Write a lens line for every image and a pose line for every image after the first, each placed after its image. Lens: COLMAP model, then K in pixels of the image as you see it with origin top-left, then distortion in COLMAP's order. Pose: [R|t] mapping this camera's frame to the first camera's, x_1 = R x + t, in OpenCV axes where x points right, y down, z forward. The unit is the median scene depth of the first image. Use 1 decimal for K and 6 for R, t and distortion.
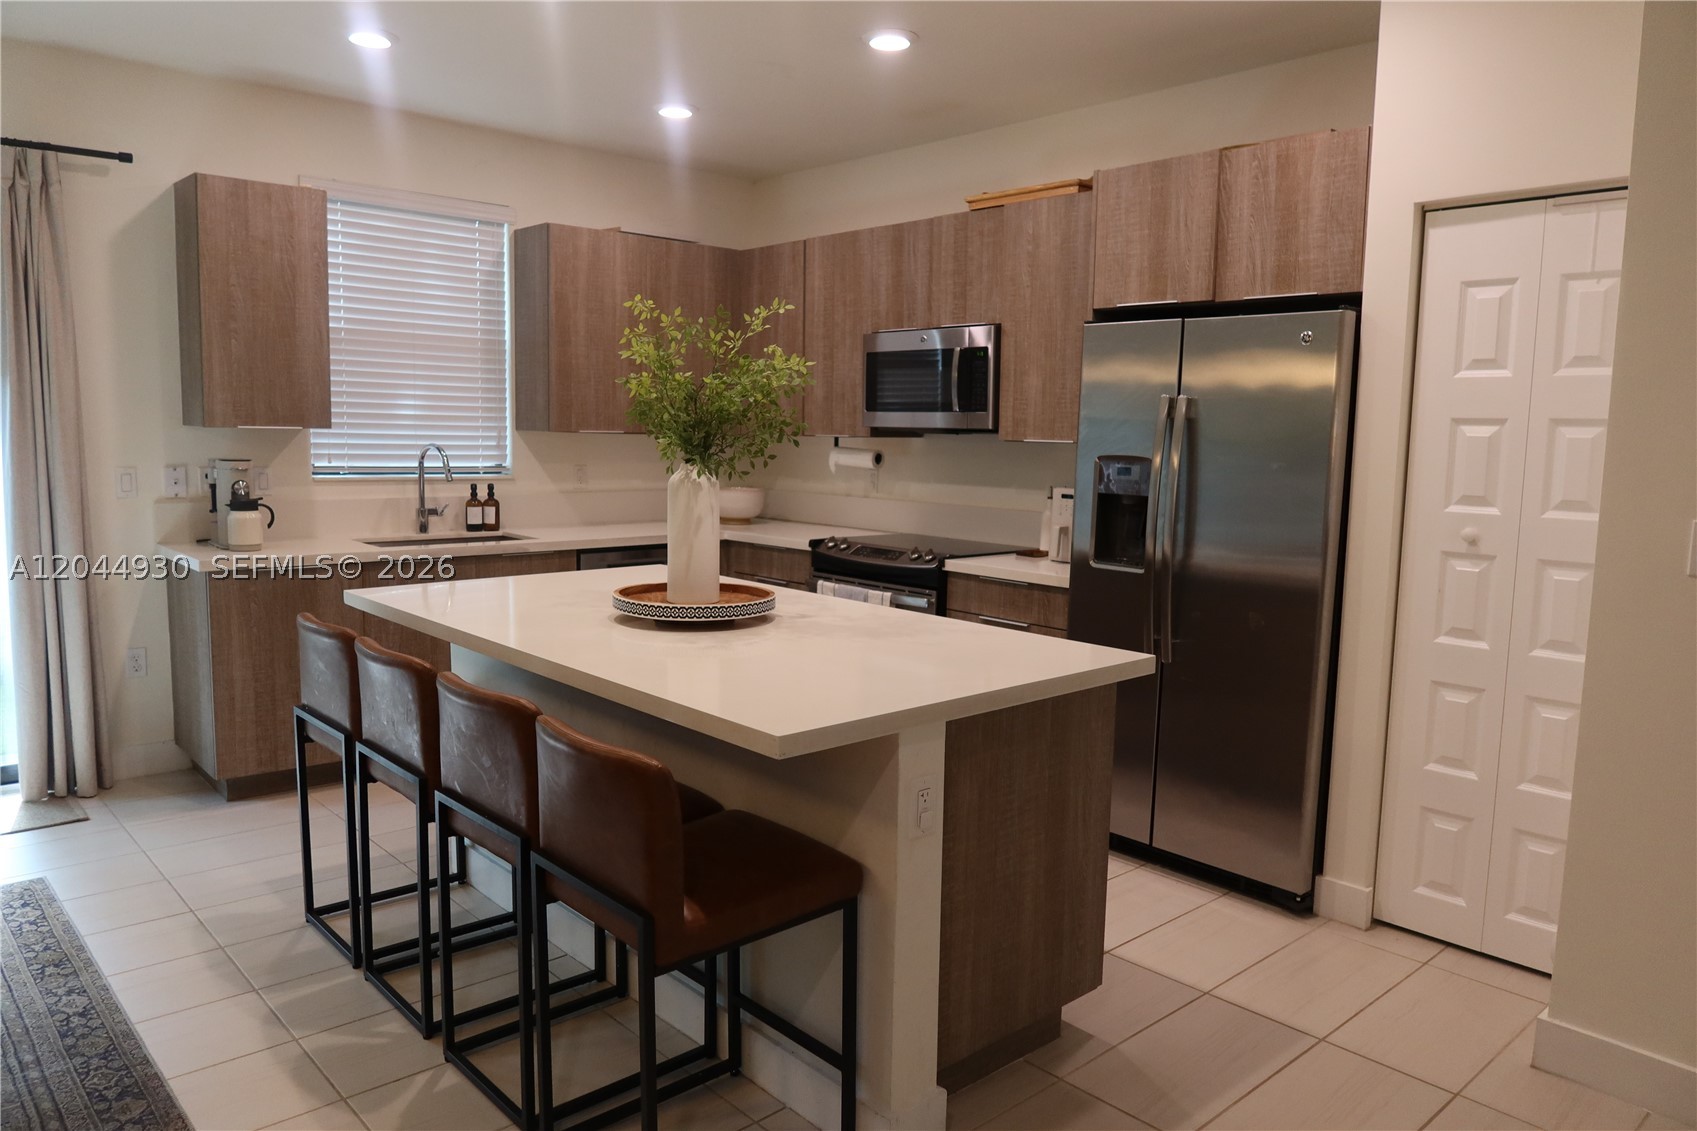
lens RADIAL K [[1160.9, 0, 849.6], [0, 1160.9, 572.7], [0, 0, 1]] dist [-0.028251, 0.007250]
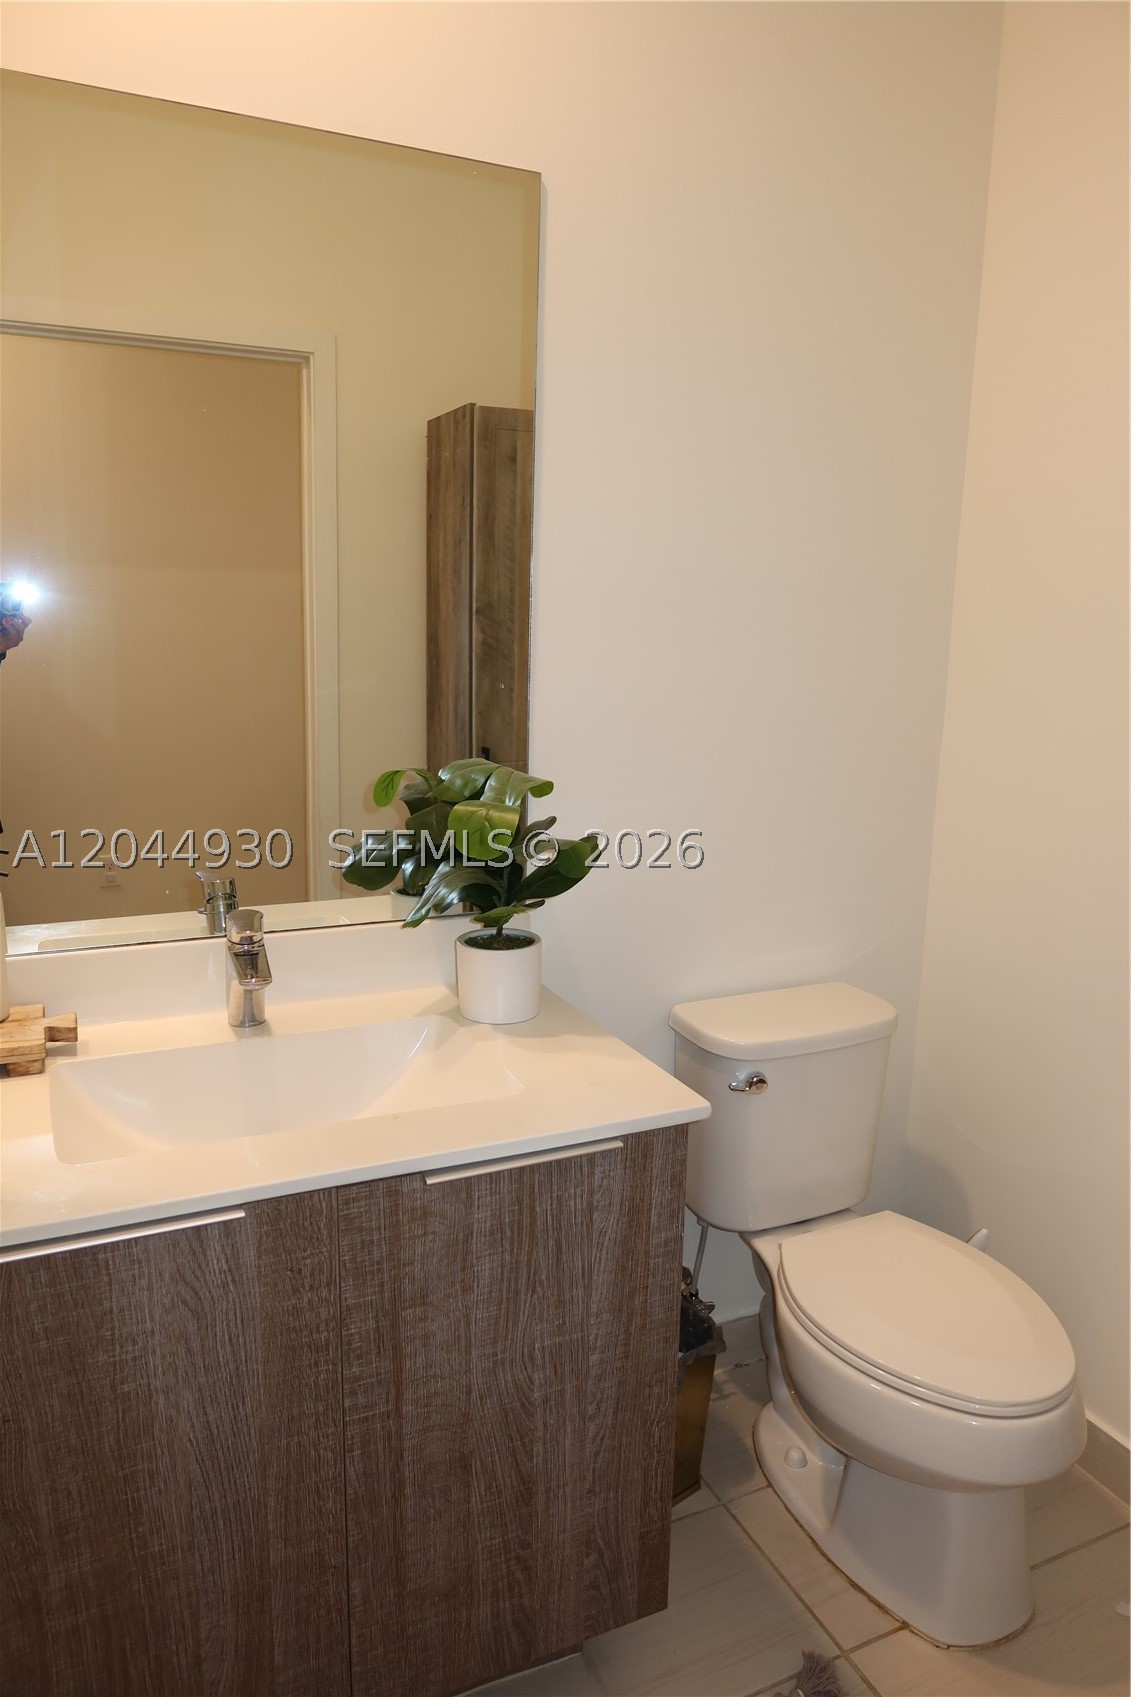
lens RADIAL K [[1160.9, 0, 565.5], [0, 1160.9, 848.5], [0, 0, 1]] dist [-0.028251, 0.007250]
pose [[0.952097, 0.058842, -0.300082, -0.400430], [-0.037038, 0.996277, 0.077844, -0.517111], [0.303546, -0.063000, 0.950732, 0.733151]]
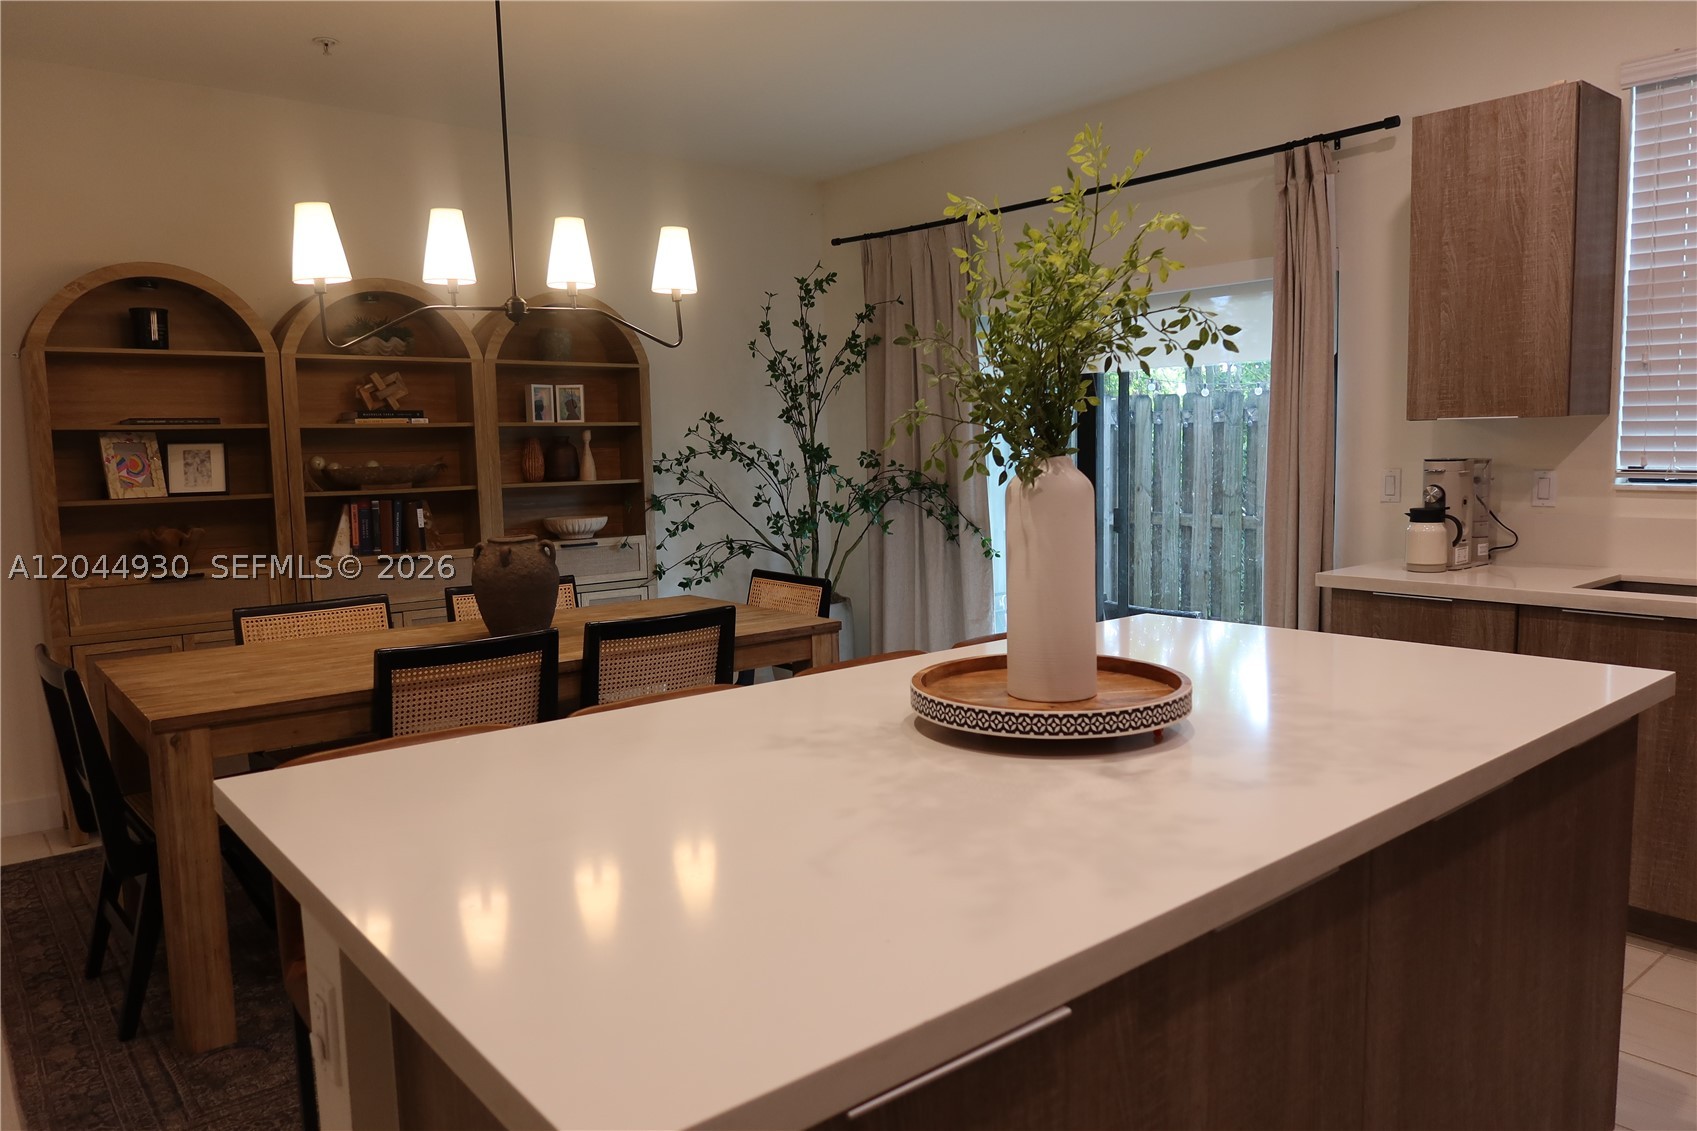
lens RADIAL K [[1160.9, 0, 849.6], [0, 1160.9, 572.7], [0, 0, 1]] dist [-0.028251, 0.007250]
pose [[-0.049597, 0.089791, -0.994725, 0.308725], [-0.100541, 0.990443, 0.094417, -0.054711], [0.993696, 0.104693, -0.040096, 0.637481]]
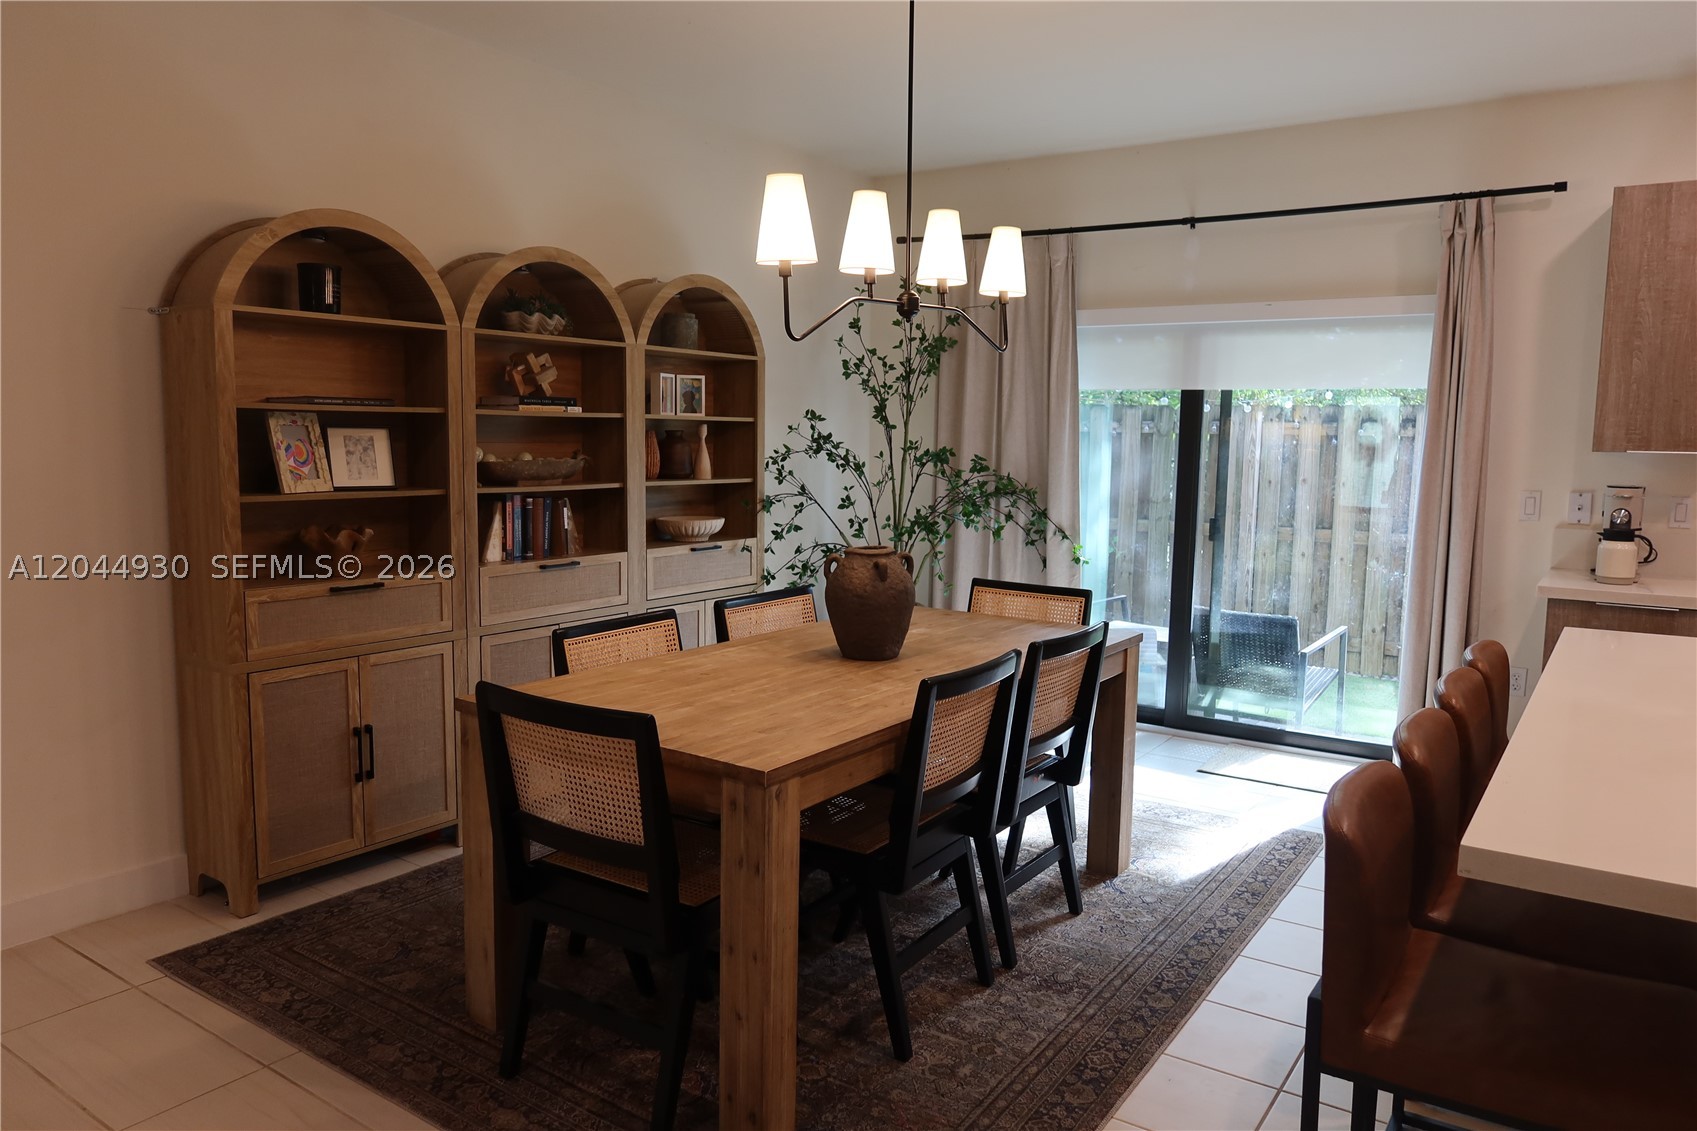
lens RADIAL K [[1160.9, 0, 849.6], [0, 1160.9, 572.7], [0, 0, 1]] dist [-0.028251, 0.007250]
pose [[0.222585, 0.098051, -0.969970, 0.242124], [-0.126847, 0.989385, 0.070906, -0.015488], [0.966626, 0.107256, 0.232659, 0.186461]]
